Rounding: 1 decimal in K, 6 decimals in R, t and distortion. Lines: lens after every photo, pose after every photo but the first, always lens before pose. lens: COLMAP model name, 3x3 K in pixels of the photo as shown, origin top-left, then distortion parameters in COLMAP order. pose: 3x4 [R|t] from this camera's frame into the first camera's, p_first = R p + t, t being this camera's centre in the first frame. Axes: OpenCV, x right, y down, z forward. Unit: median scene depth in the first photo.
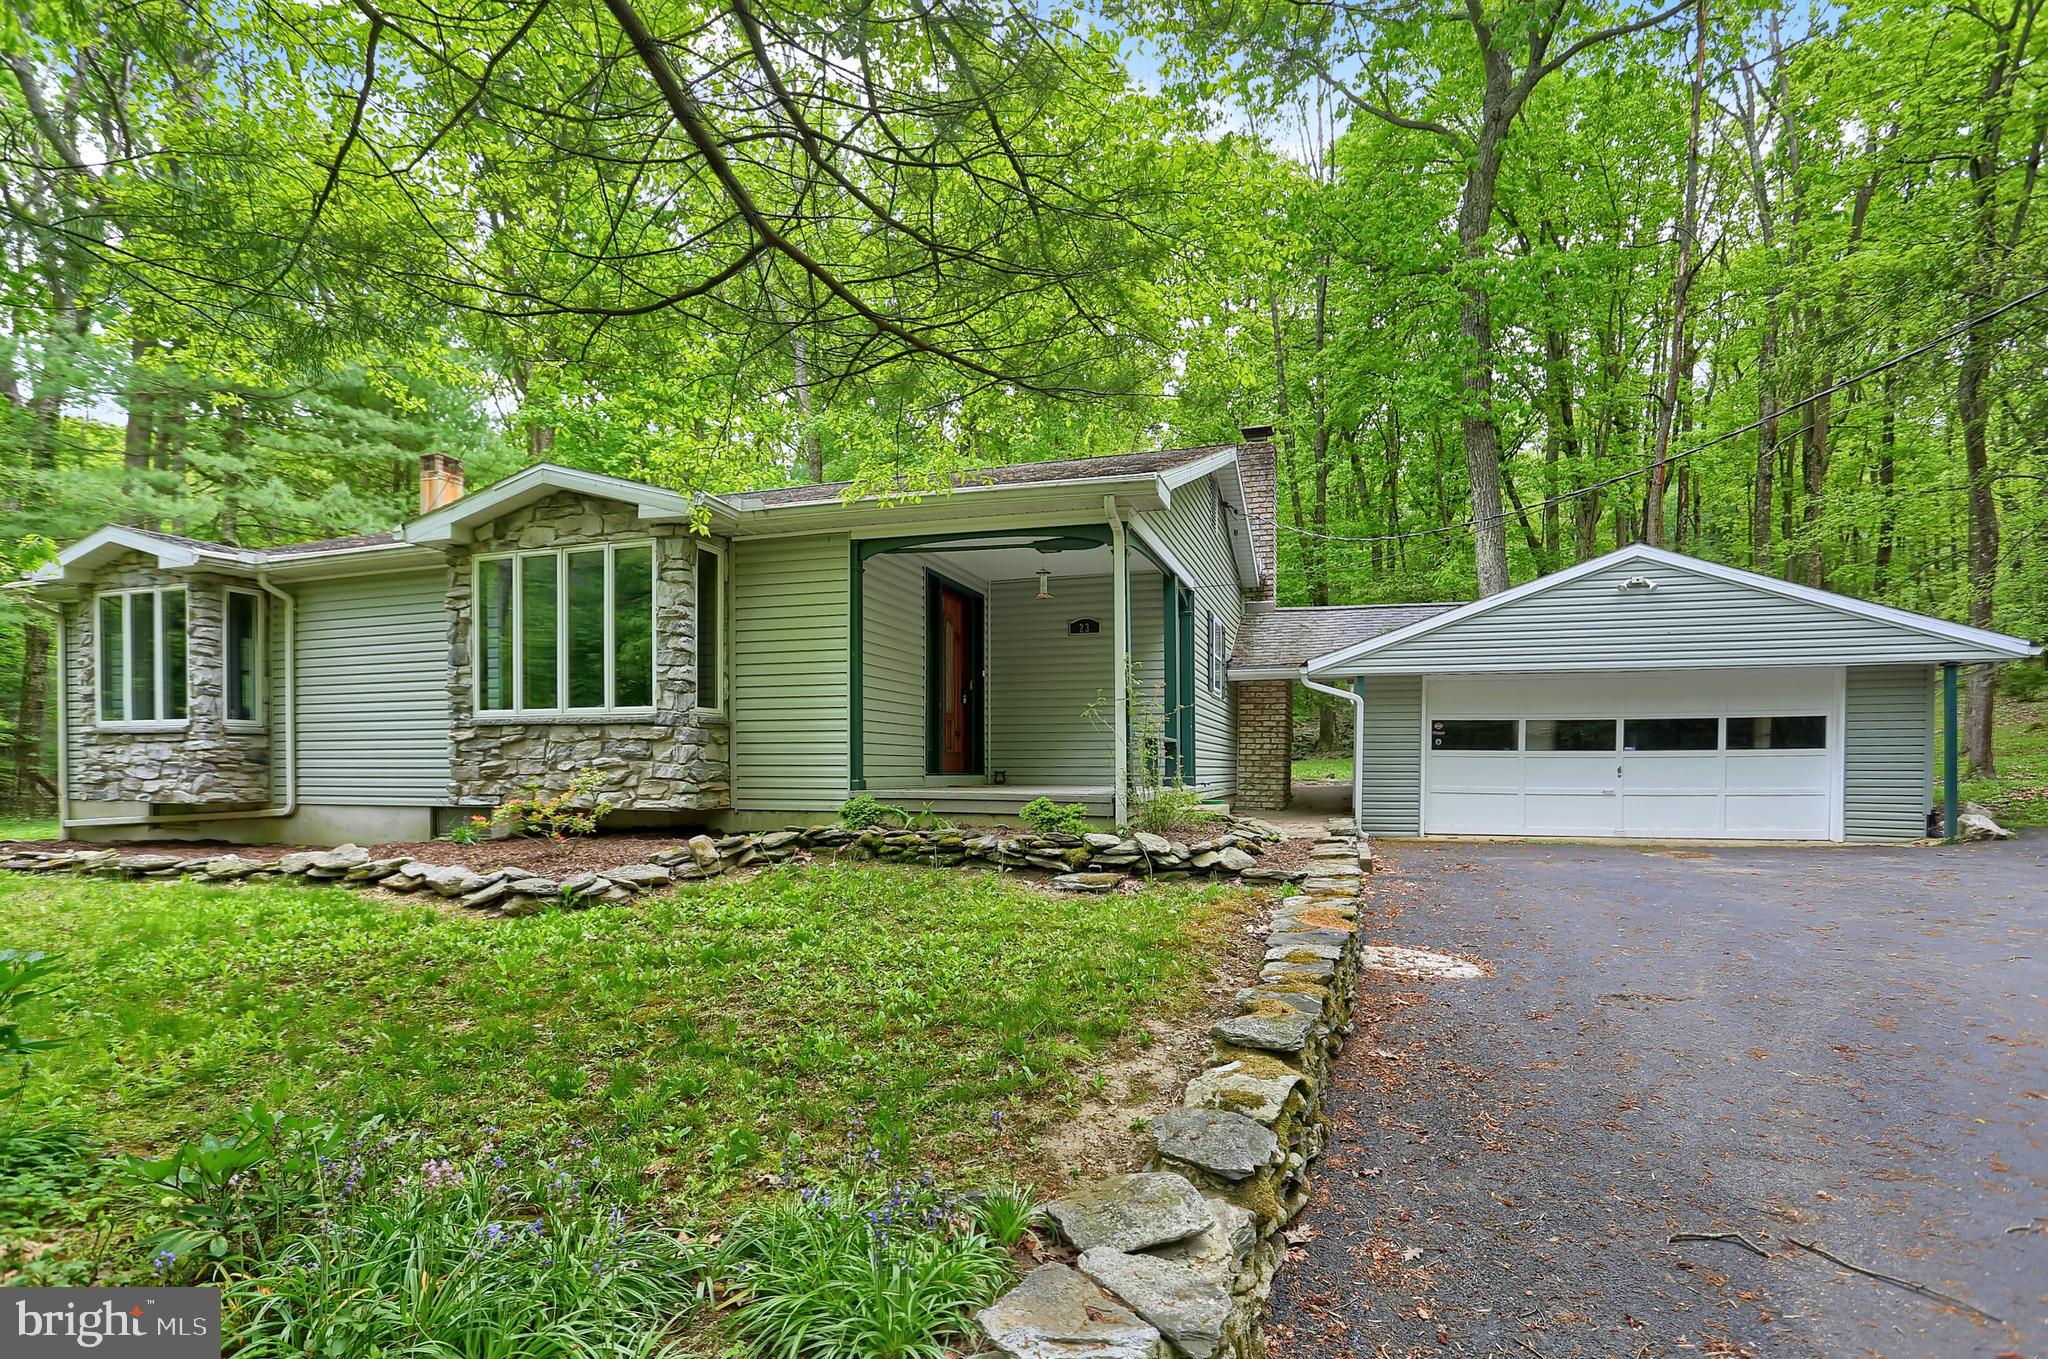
lens RADIAL K [[1032.4, 0, 1021.1], [0, 1032.4, 777.7], [0, 0, 1]] dist [-0.037388, 0.010994]
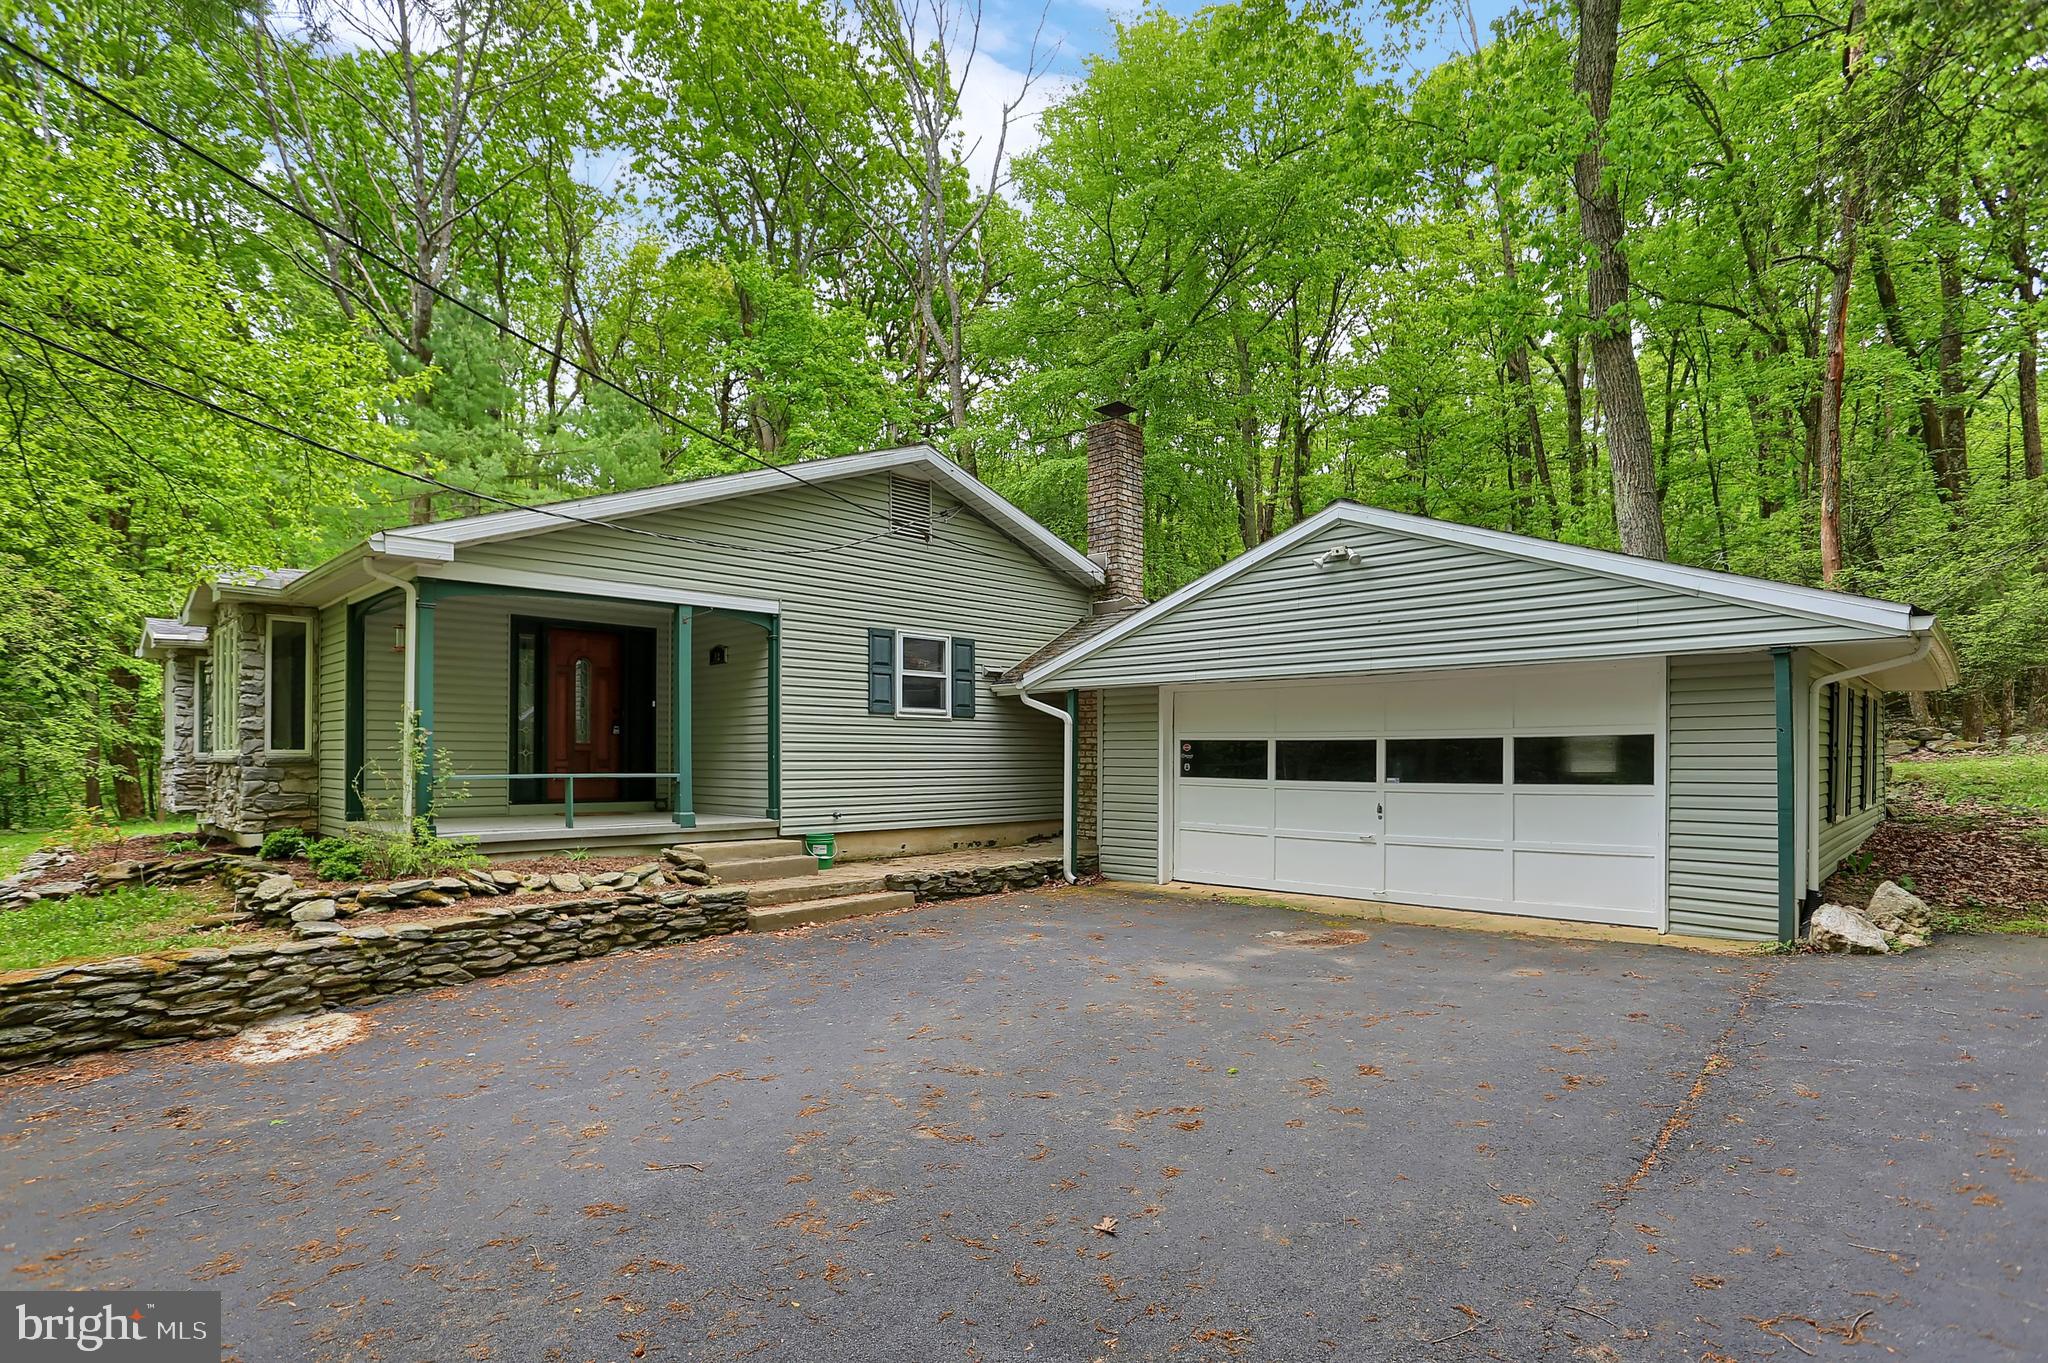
lens RADIAL K [[1032.1, 0, 1026.8], [0, 1032.1, 756.2], [0, 0, 1]] dist [-0.024489, 0.000138]
pose [[0.889262, 0.001006, -0.457398, 0.890583], [-0.004312, 0.999972, -0.006183, -0.050367], [0.457379, 0.007471, 0.889241, 0.291448]]
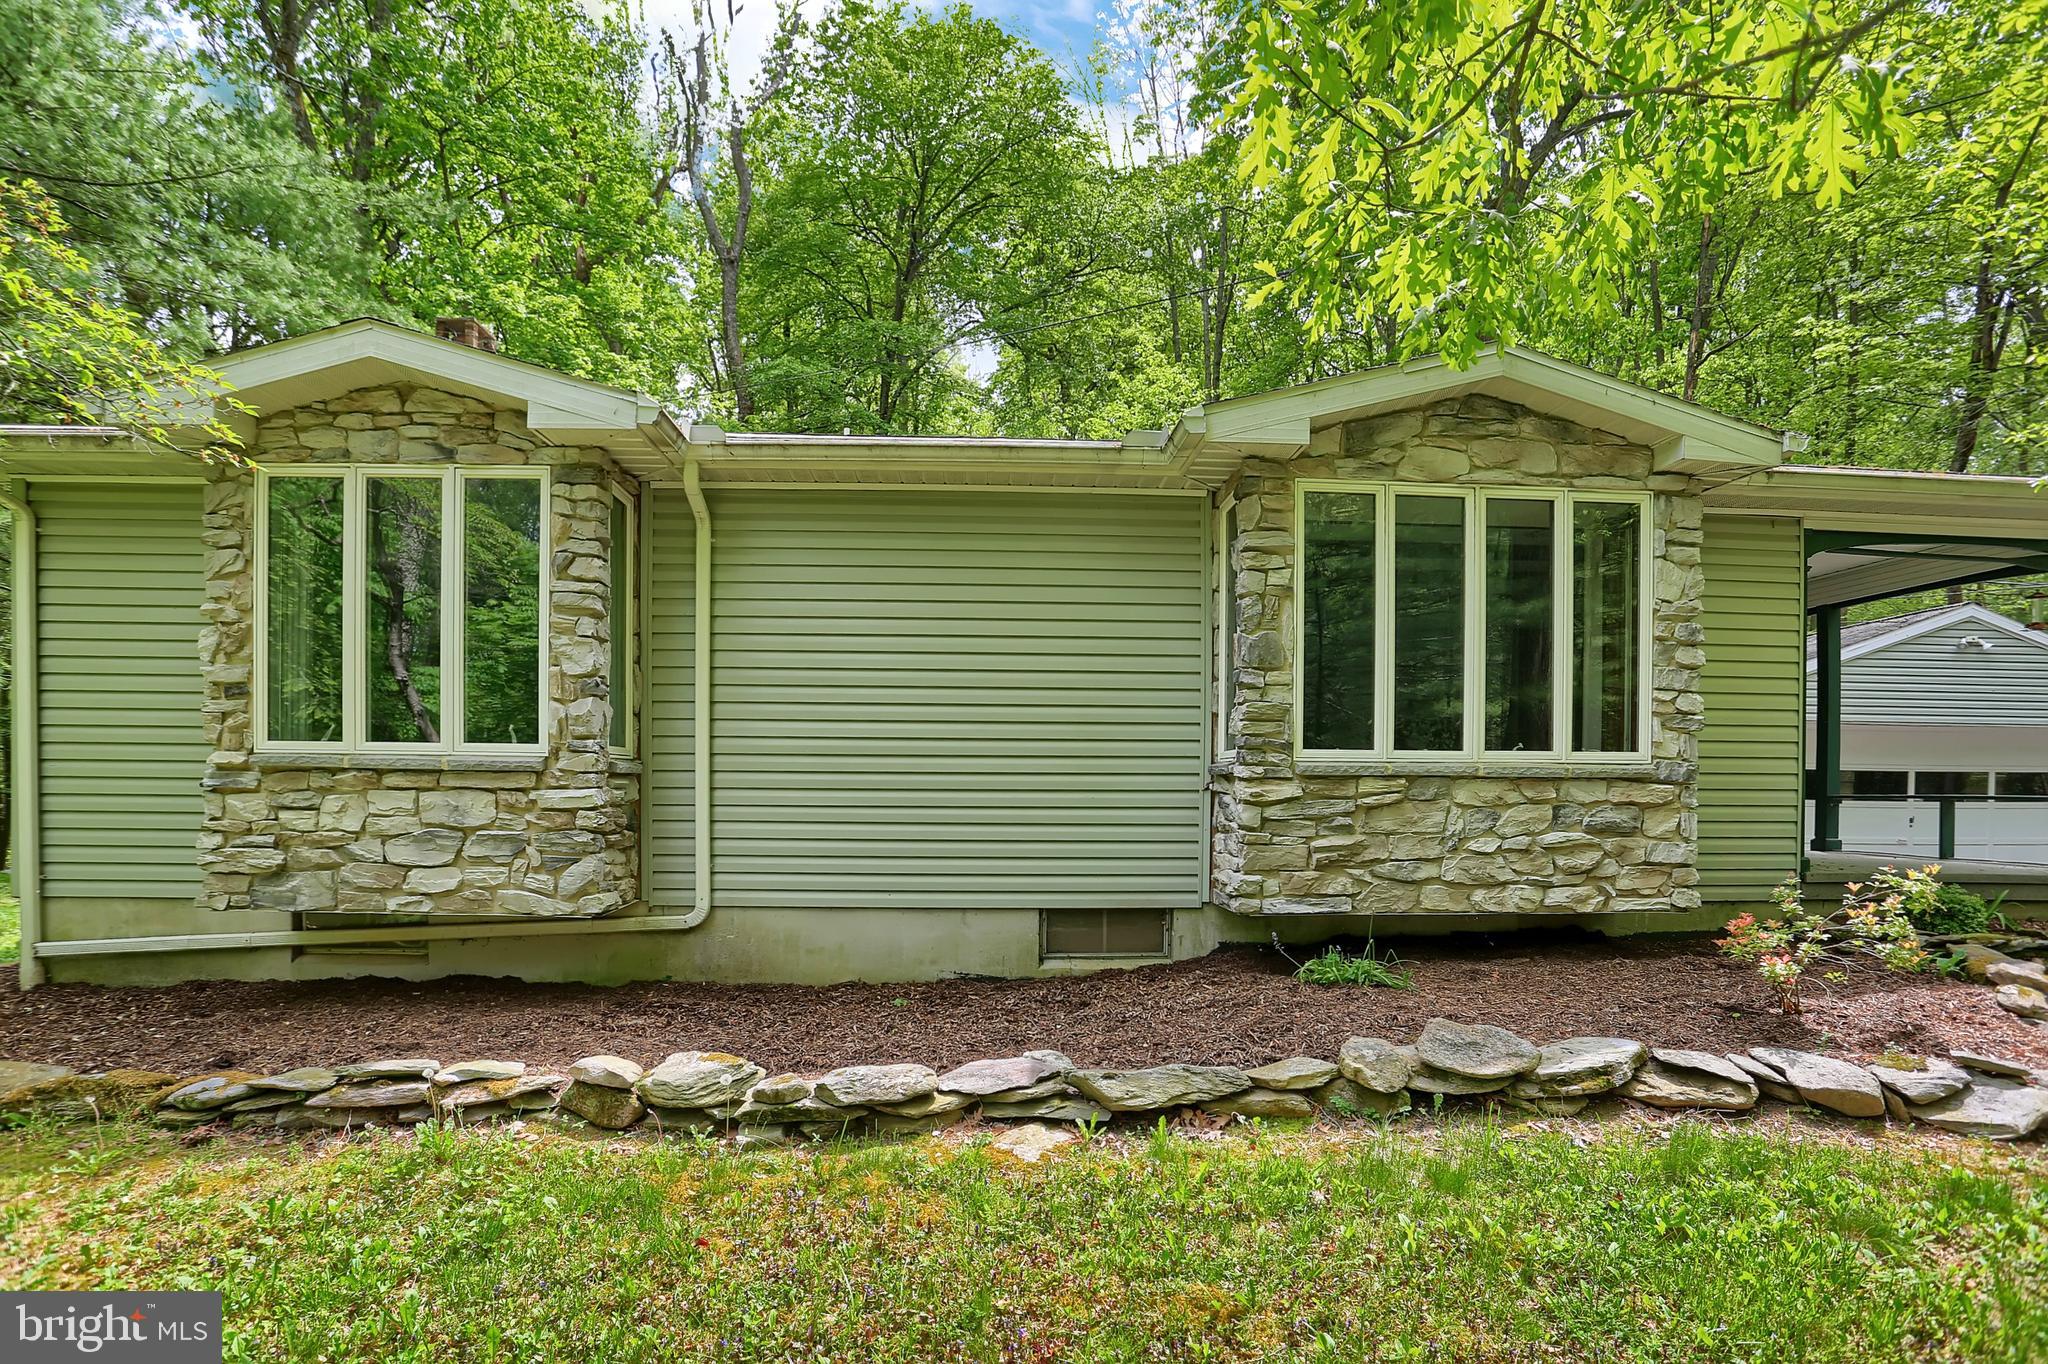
lens RADIAL K [[1103.0, 0, 1022.9], [0, 1103.0, 785.9], [0, 0, 1]] dist [-0.061932, 0.000089]
pose [[0.928471, 0.003922, 0.371384, -0.816449], [-0.005124, 0.999984, 0.002249, -0.040343], [-0.371369, -0.003991, 0.928477, 0.432829]]
